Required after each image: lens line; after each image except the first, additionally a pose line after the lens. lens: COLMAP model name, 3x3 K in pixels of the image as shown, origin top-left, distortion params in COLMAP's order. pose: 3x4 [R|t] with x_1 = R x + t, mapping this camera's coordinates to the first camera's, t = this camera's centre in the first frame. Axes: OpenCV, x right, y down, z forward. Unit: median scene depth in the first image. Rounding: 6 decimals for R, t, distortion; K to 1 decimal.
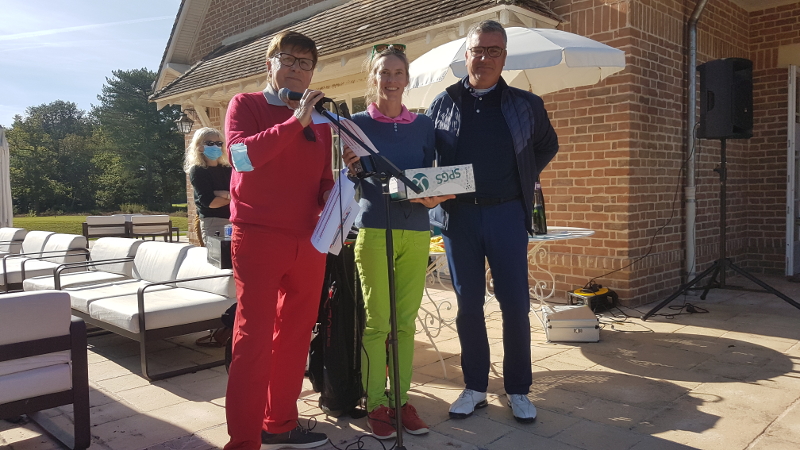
lens RADIAL K [[617.0, 0, 400.7], [0, 617.0, 232.5], [0, 0, 1]] dist [0.107811, -0.177709]
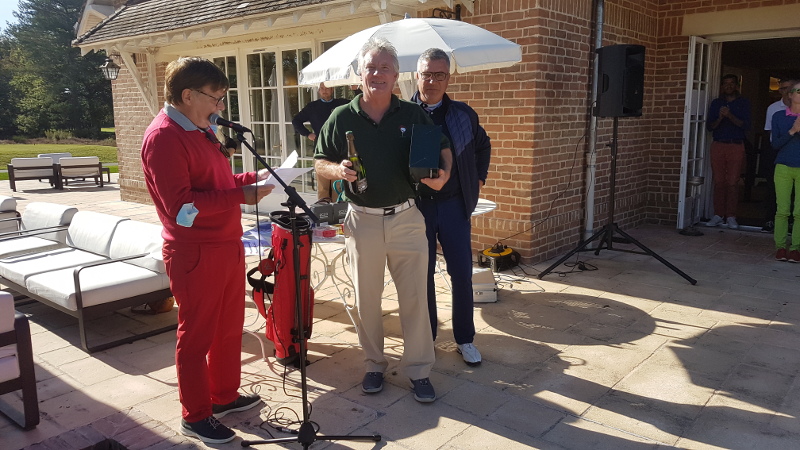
lens RADIAL K [[608.9, 0, 400.0], [0, 608.9, 225.0], [0, 0, 1]] dist [0.214350, -0.337431]
pose [[0.996052, -0.006463, 0.088535, 0.030625], [-0.003083, 0.994226, 0.107258, -0.070558], [-0.088717, -0.107107, 0.990281, -0.078177]]
